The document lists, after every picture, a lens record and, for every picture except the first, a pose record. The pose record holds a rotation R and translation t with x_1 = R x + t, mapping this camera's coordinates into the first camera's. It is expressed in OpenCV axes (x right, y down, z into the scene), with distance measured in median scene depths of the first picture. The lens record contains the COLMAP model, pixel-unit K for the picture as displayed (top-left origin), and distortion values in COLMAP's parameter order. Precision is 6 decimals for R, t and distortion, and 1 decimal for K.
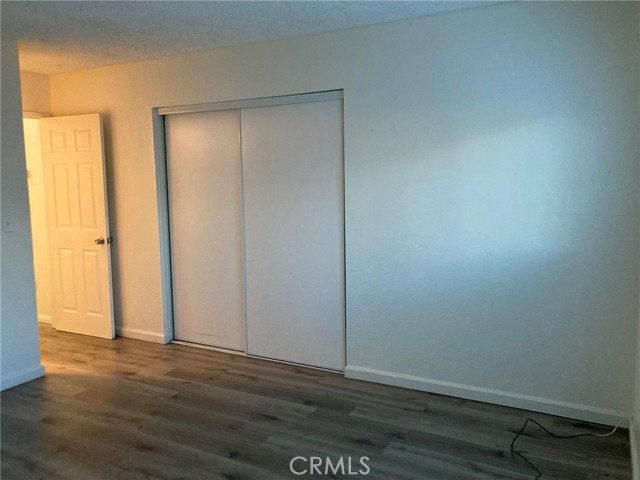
lens RADIAL K [[522.5, 0, 313.3], [0, 522.5, 234.2], [0, 0, 1]] dist [0.042870, -0.044088]
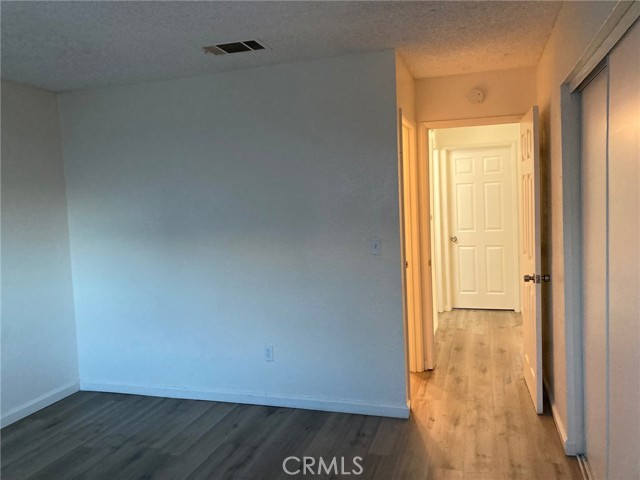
lens RADIAL K [[522.5, 0, 313.3], [0, 522.5, 234.2], [0, 0, 1]] dist [0.042870, -0.044088]
pose [[0.190880, 0.072715, -0.978916, 0.290568], [-0.065884, 0.995953, 0.061134, -0.081318], [0.979400, 0.052826, 0.194898, 0.626392]]
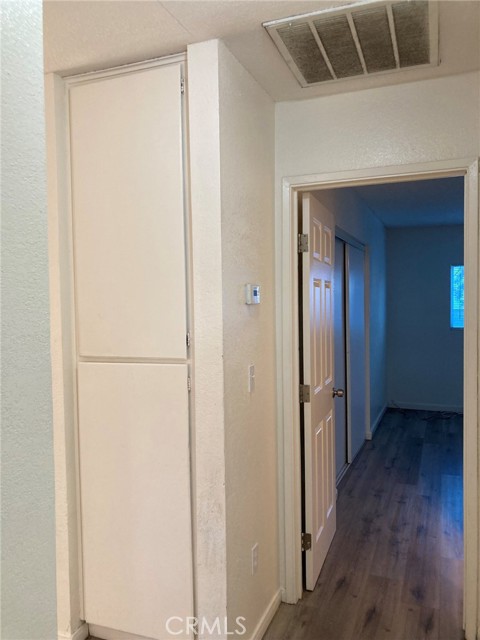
lens RADIAL K [[522.5, 0, 240.0], [0, 522.5, 320.0], [0, 0, 1]] dist [0.042870, -0.044088]
pose [[-0.130459, -0.006464, 0.991433, -1.222547], [0.123288, 0.992112, 0.022691, -0.128052], [-0.983758, 0.125192, -0.128633, 1.361400]]
